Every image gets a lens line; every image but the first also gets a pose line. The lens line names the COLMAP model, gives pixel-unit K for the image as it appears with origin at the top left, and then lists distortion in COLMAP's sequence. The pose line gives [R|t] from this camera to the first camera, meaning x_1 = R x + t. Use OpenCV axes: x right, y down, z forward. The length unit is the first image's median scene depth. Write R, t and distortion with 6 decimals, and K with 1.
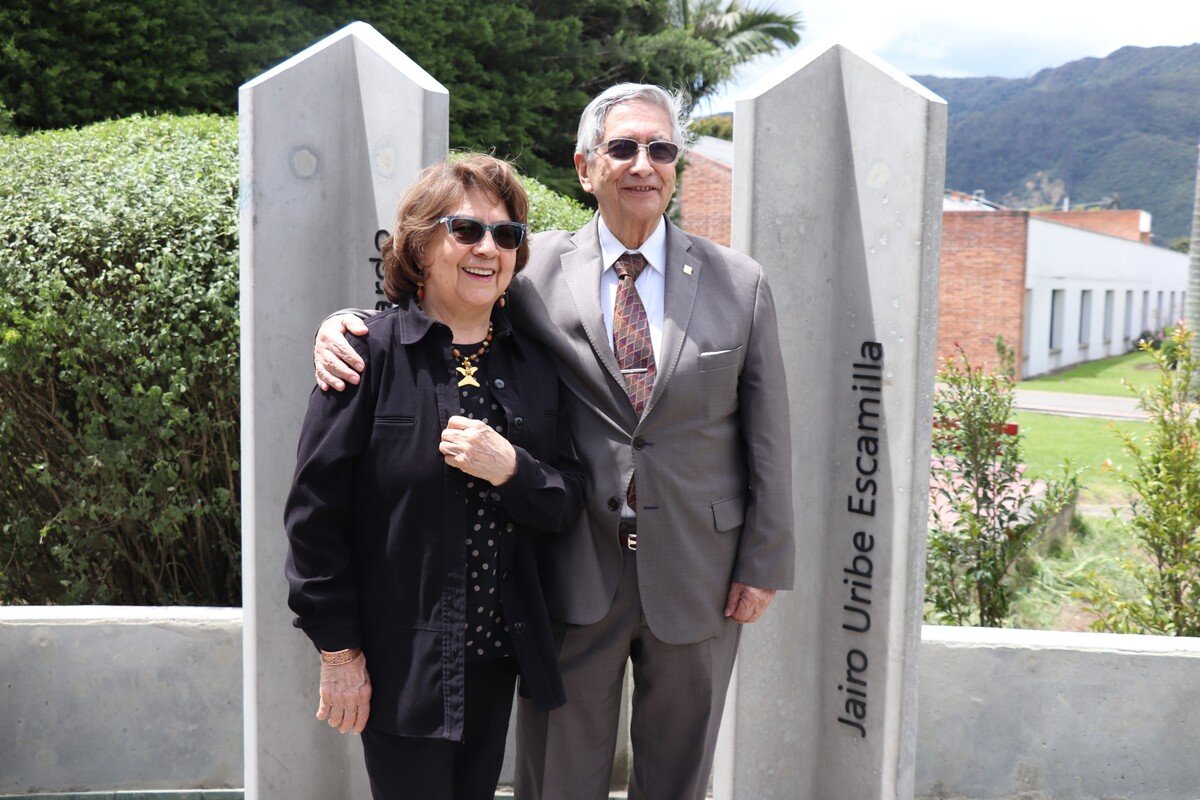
lens RADIAL K [[1305.8, 0, 600.0], [0, 1305.8, 400.0], [0, 0, 1]] dist [-0.112690, 0.334025]
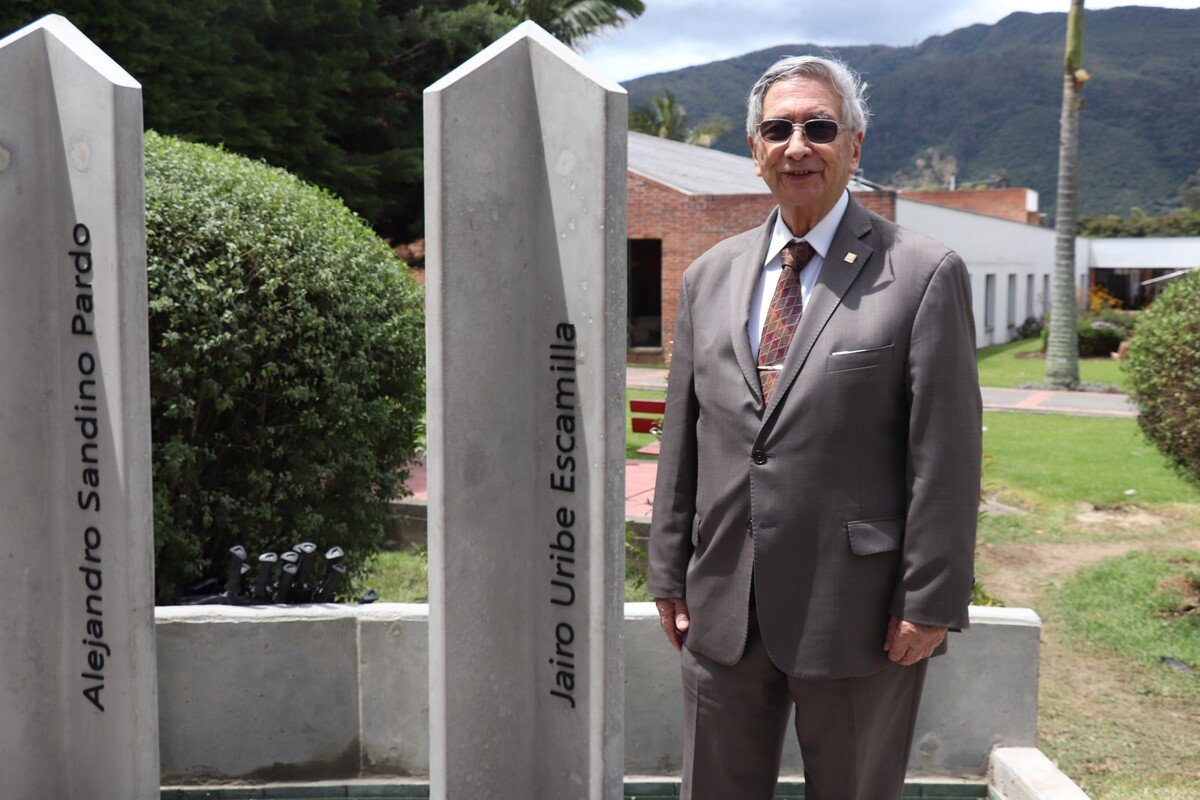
lens RADIAL K [[1463.5, 0, 600.0], [0, 1463.5, 400.0], [0, 0, 1]] dist [-0.072217, 0.292633]
pose [[0.995708, -0.026785, 0.088592, 0.128153], [0.027323, 0.999615, -0.004864, 0.022137], [-0.088428, 0.007264, 0.996056, -0.158310]]
